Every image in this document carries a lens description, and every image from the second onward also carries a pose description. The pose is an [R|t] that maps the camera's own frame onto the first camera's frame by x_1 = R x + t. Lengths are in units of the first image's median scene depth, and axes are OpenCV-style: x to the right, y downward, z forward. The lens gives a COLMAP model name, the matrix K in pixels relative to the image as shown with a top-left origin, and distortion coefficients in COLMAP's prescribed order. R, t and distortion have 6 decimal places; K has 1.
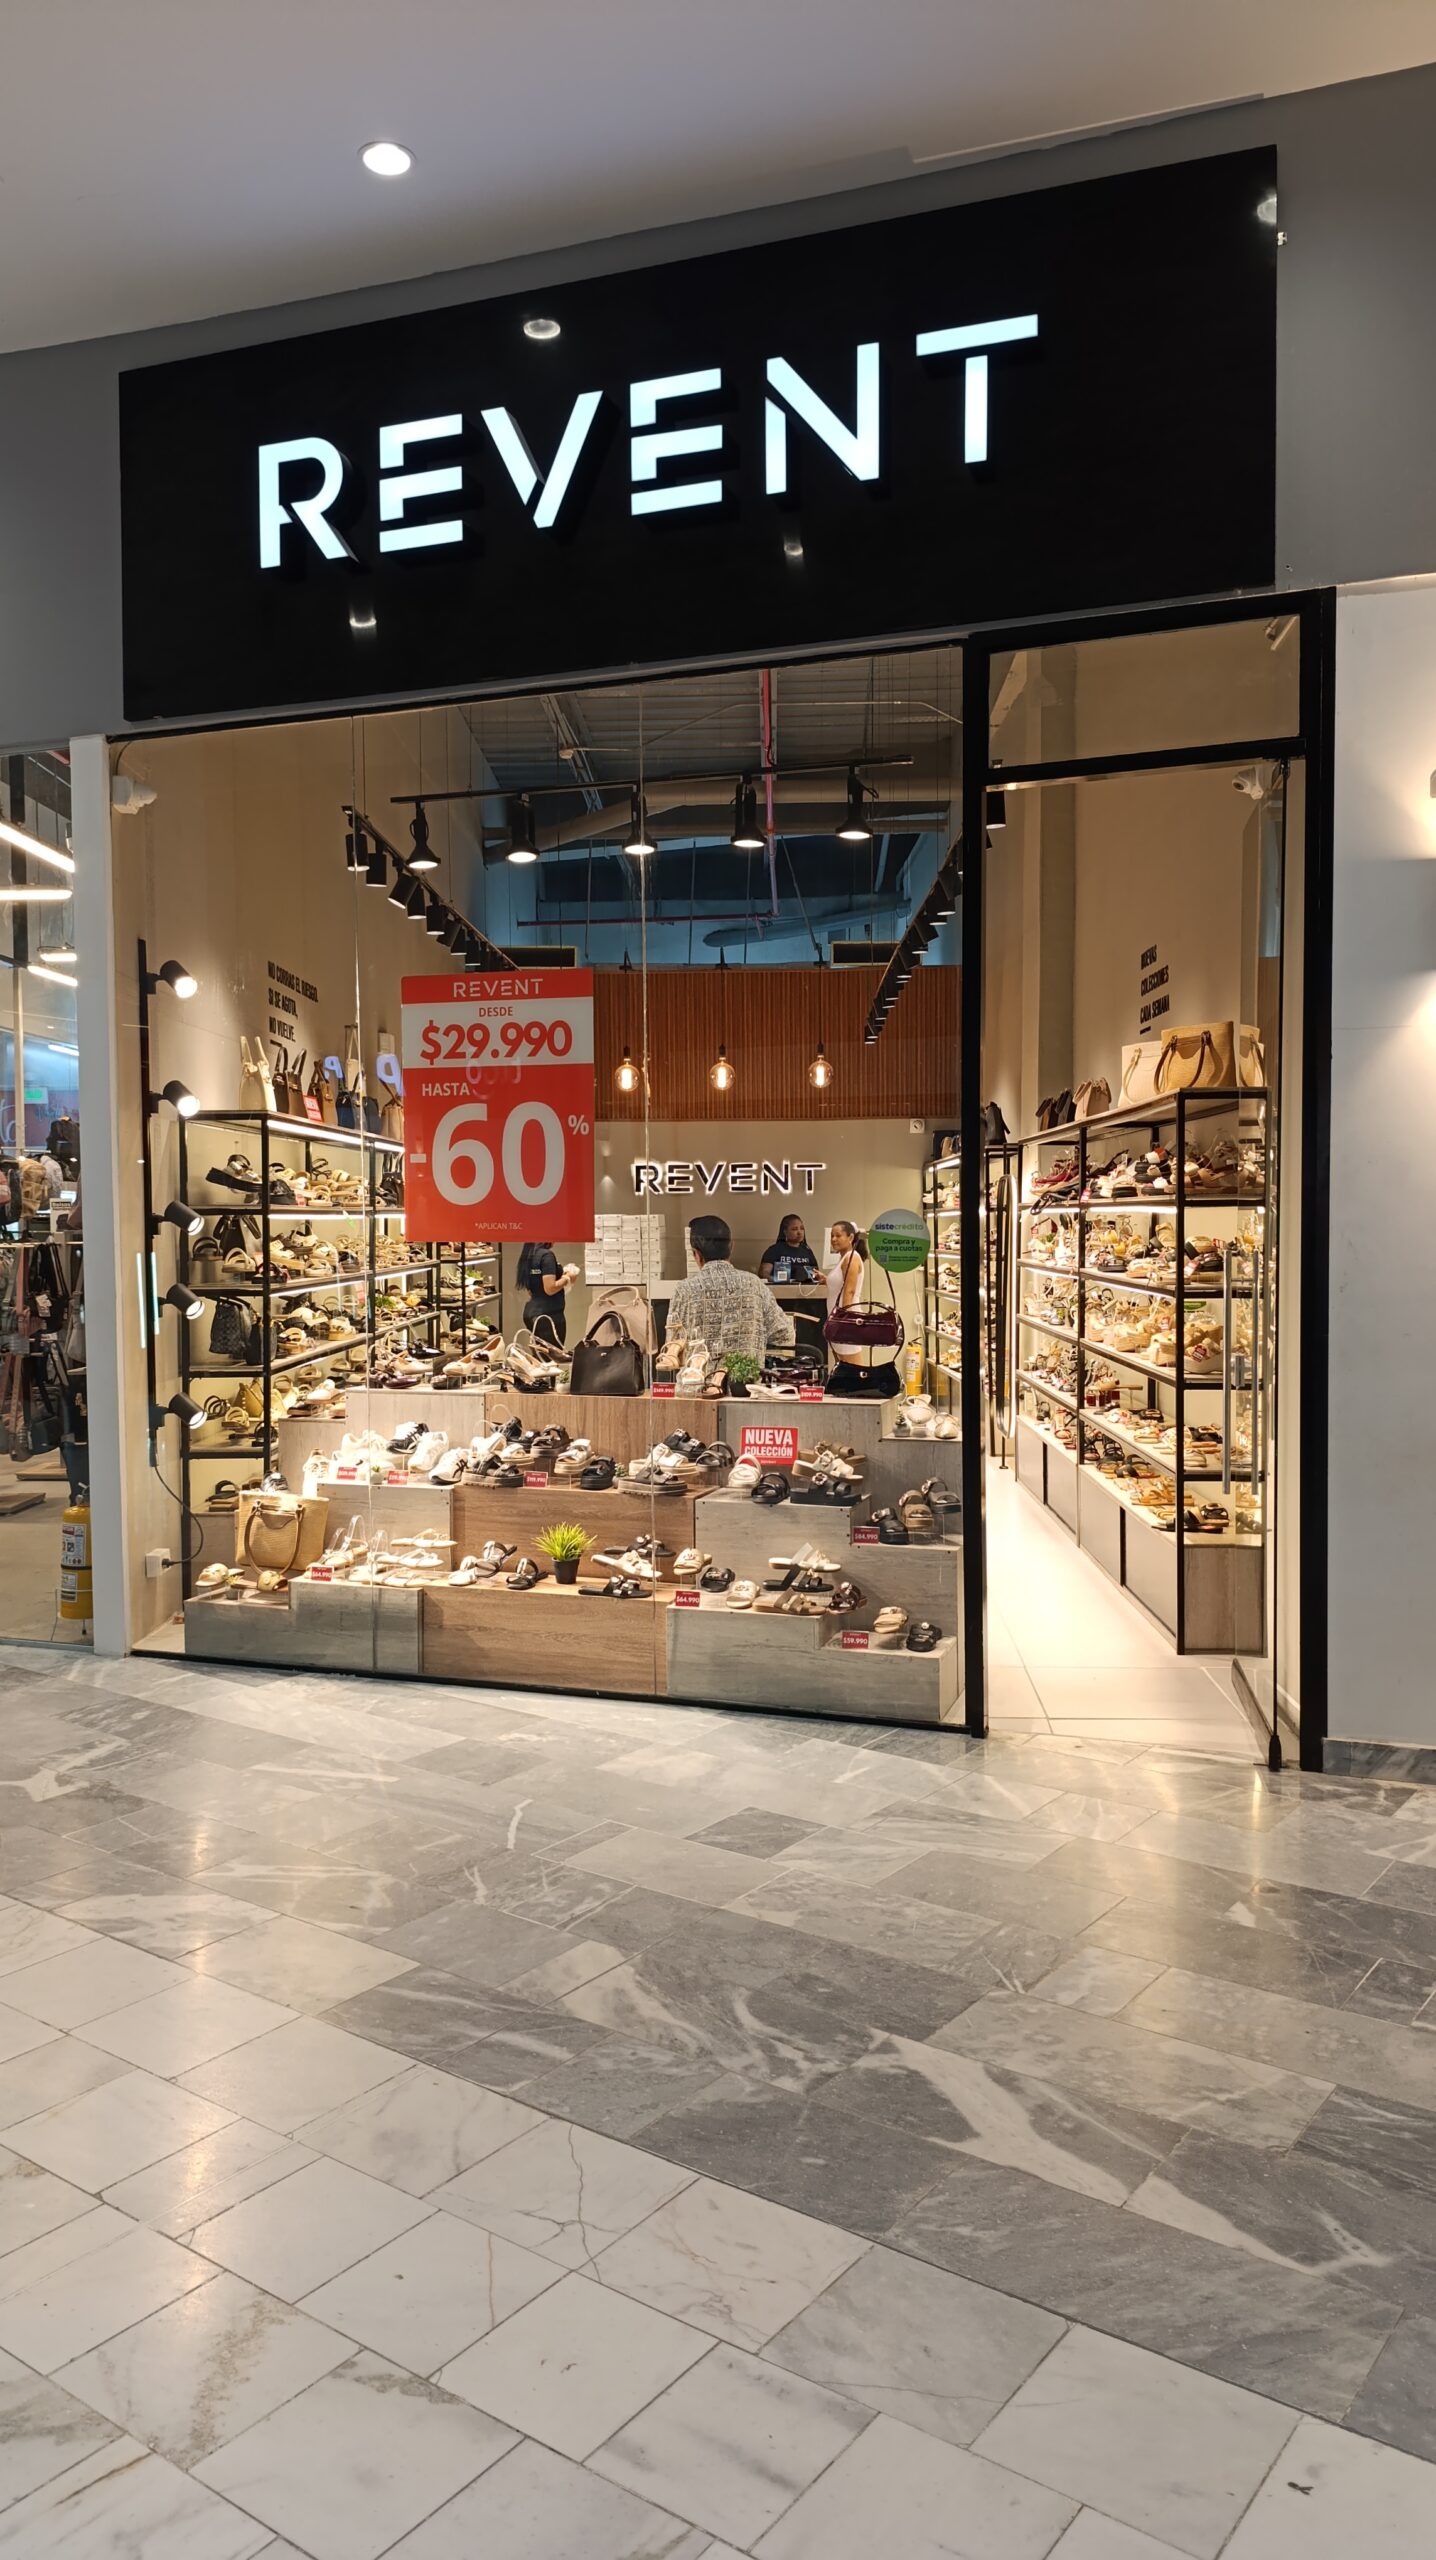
lens RADIAL K [[1733.8, 0, 717.4], [0, 1733.8, 1273.1], [0, 0, 1]] dist [0.066403, -0.115552]
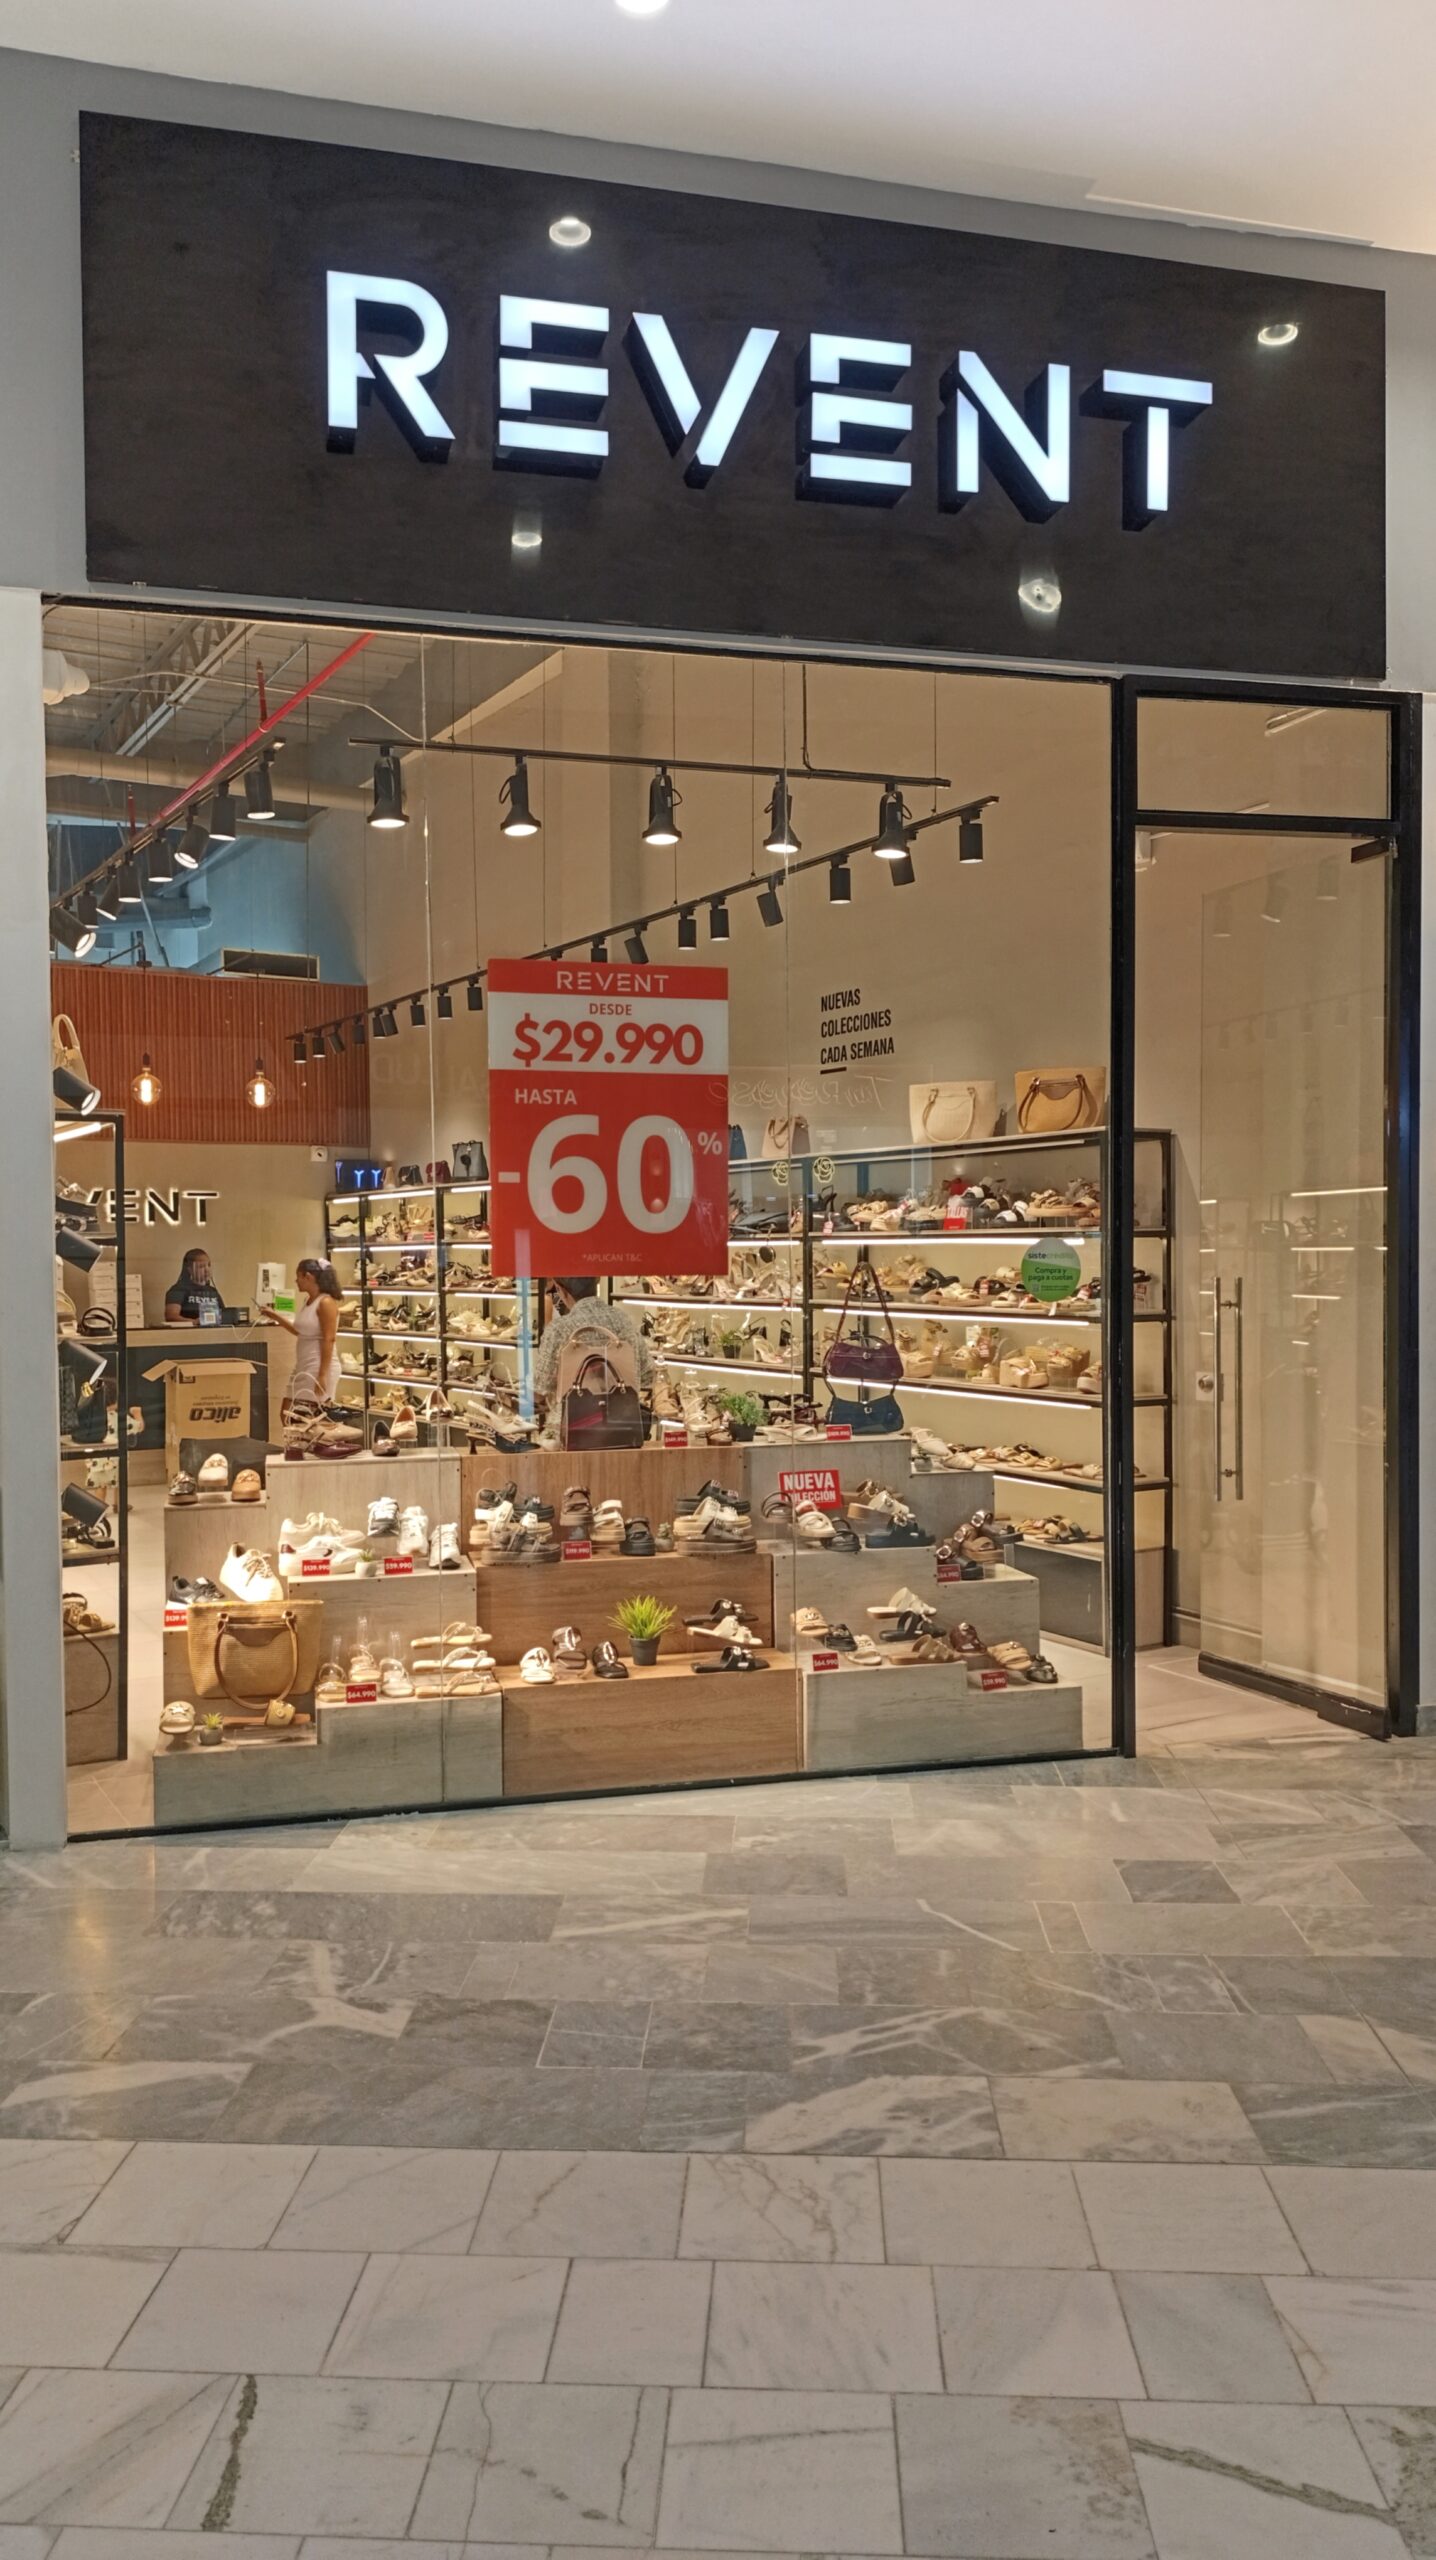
lens RADIAL K [[1743.4, 0, 706.6], [0, 1743.4, 1296.7], [0, 0, 1]] dist [0.051510, -0.079175]
pose [[0.837690, -0.016137, 0.545907, -0.562511], [0.020306, 0.999793, -0.001606, -0.005662], [-0.545768, 0.012431, 0.837844, 0.251240]]
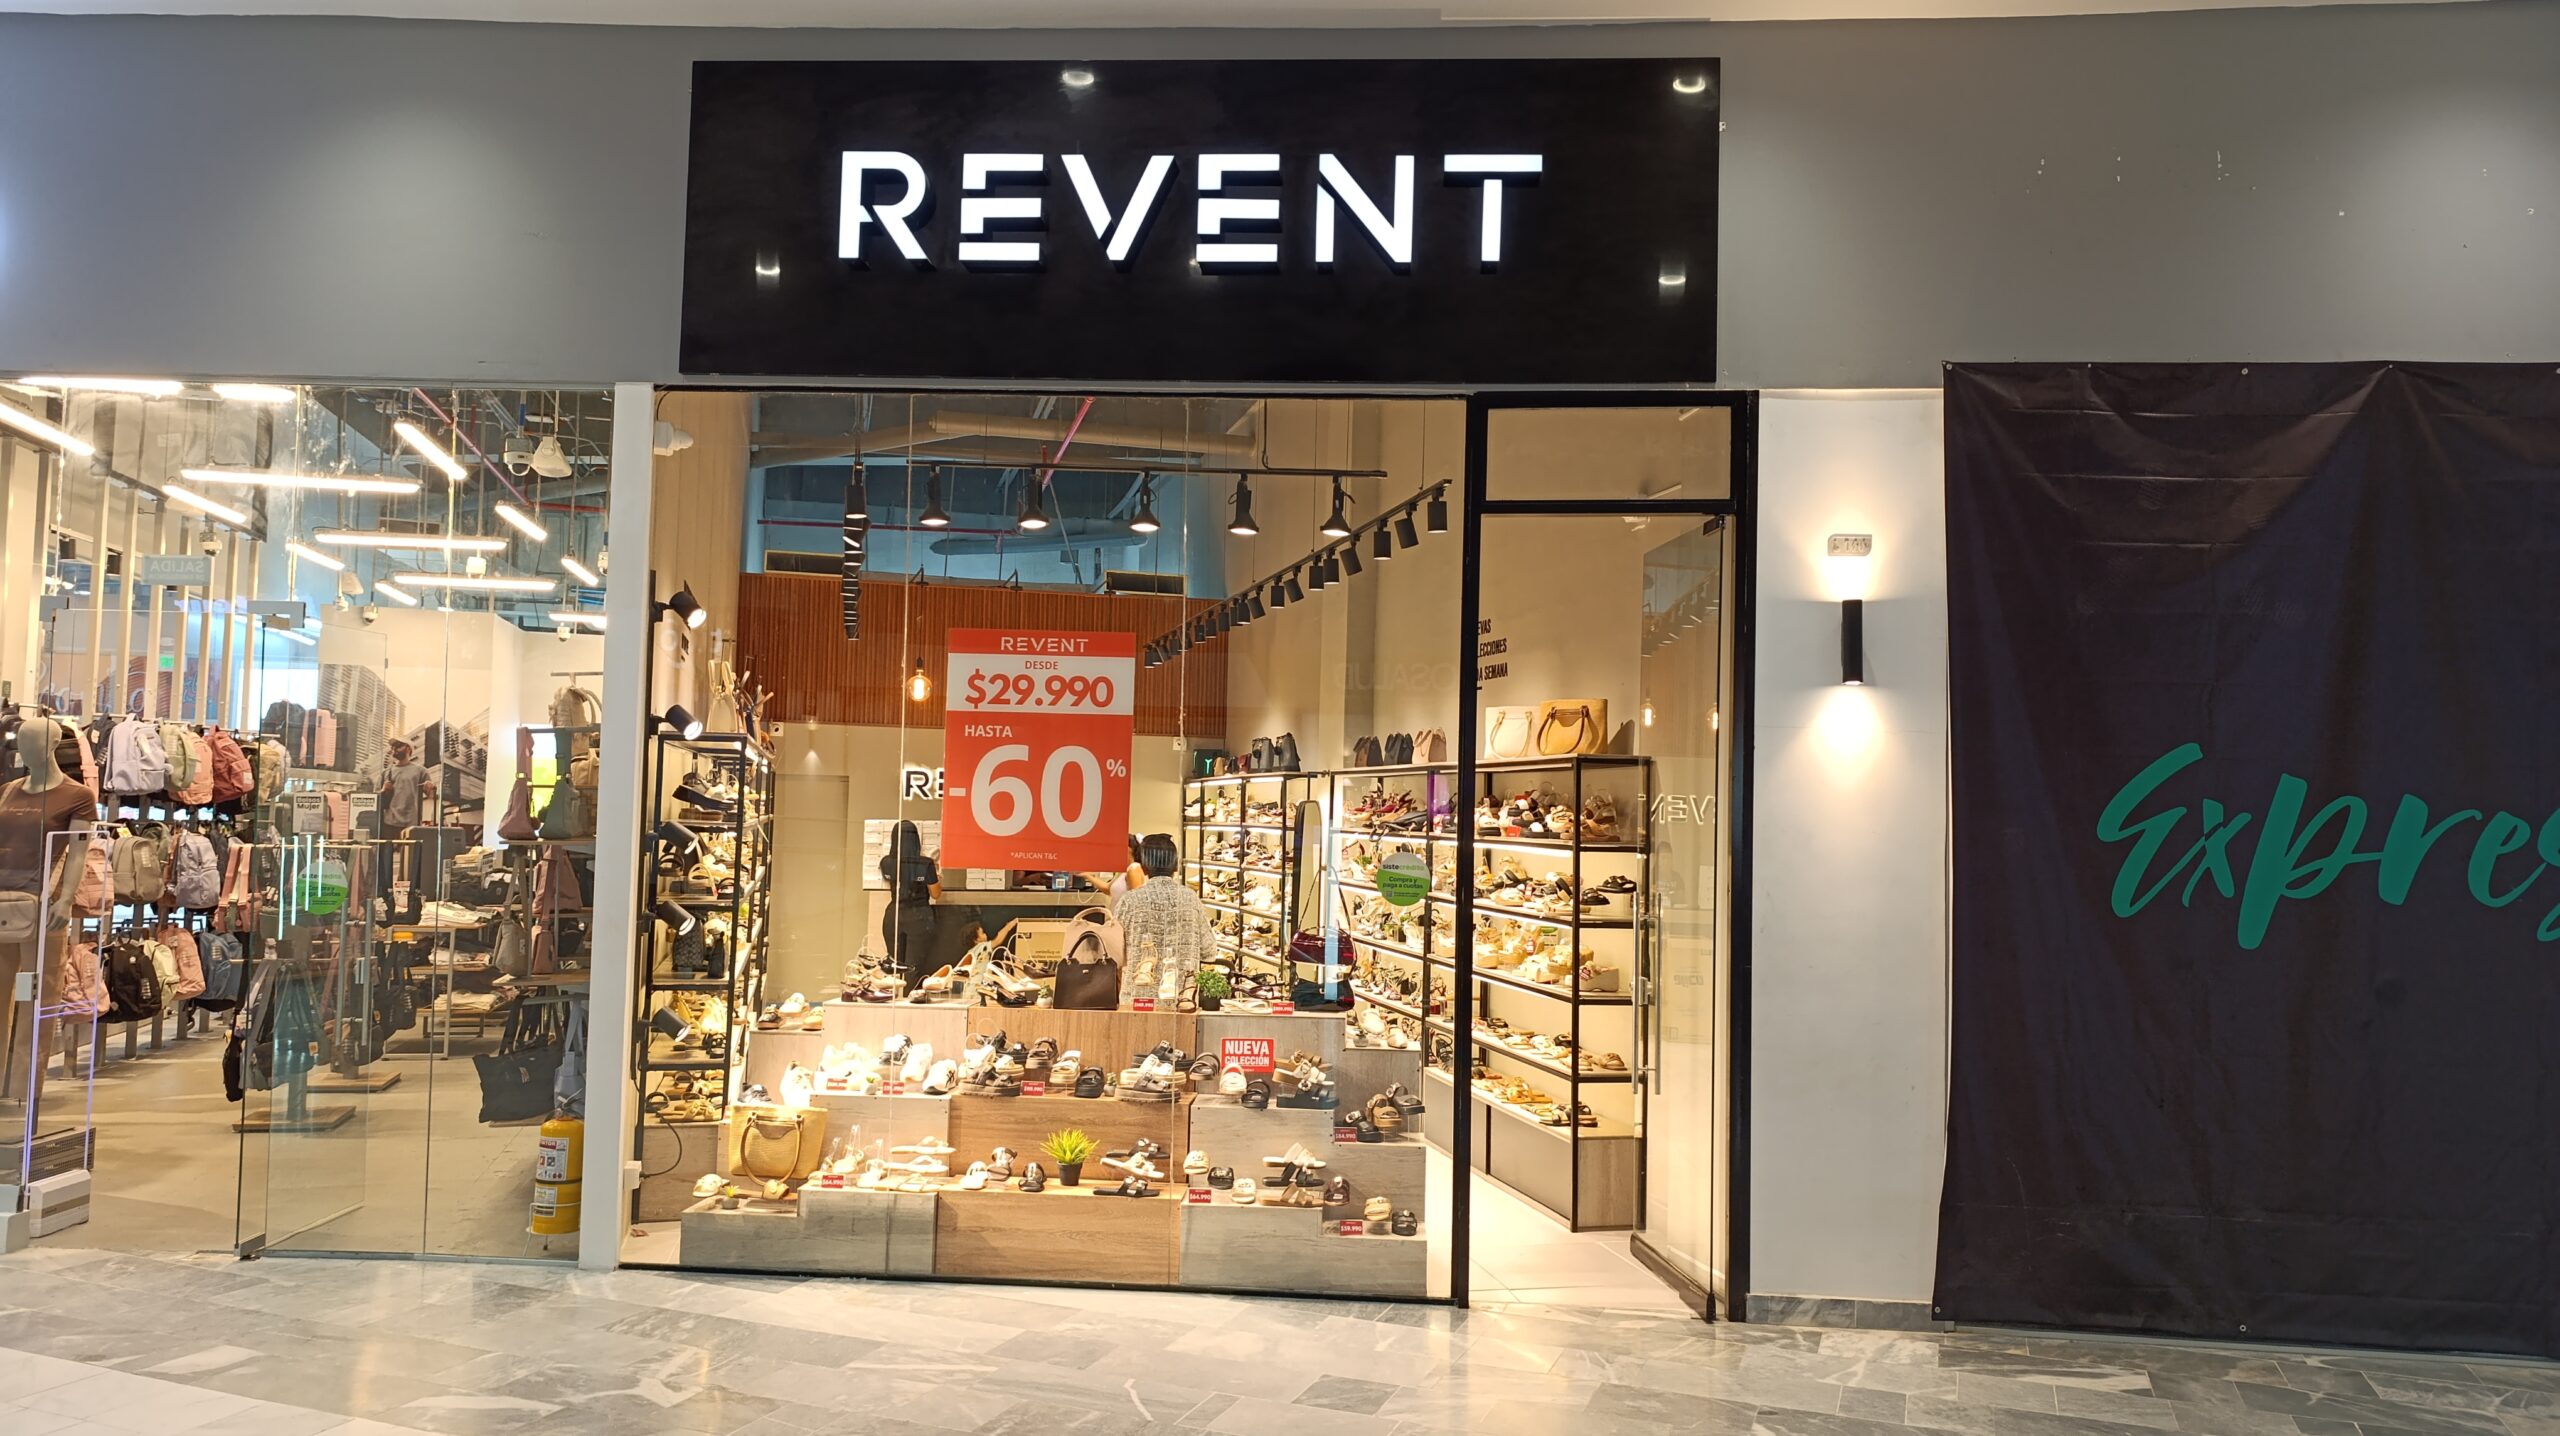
lens RADIAL K [[1743.3, 0, 1280.0], [0, 1743.3, 718.0], [0, 0, 1]] dist [0.040583, -0.060662]
pose [[0.963301, 0.044771, 0.264664, -0.274842], [-0.022471, 0.995981, -0.086696, -0.022573], [-0.267482, 0.077567, 0.960436, -0.119401]]
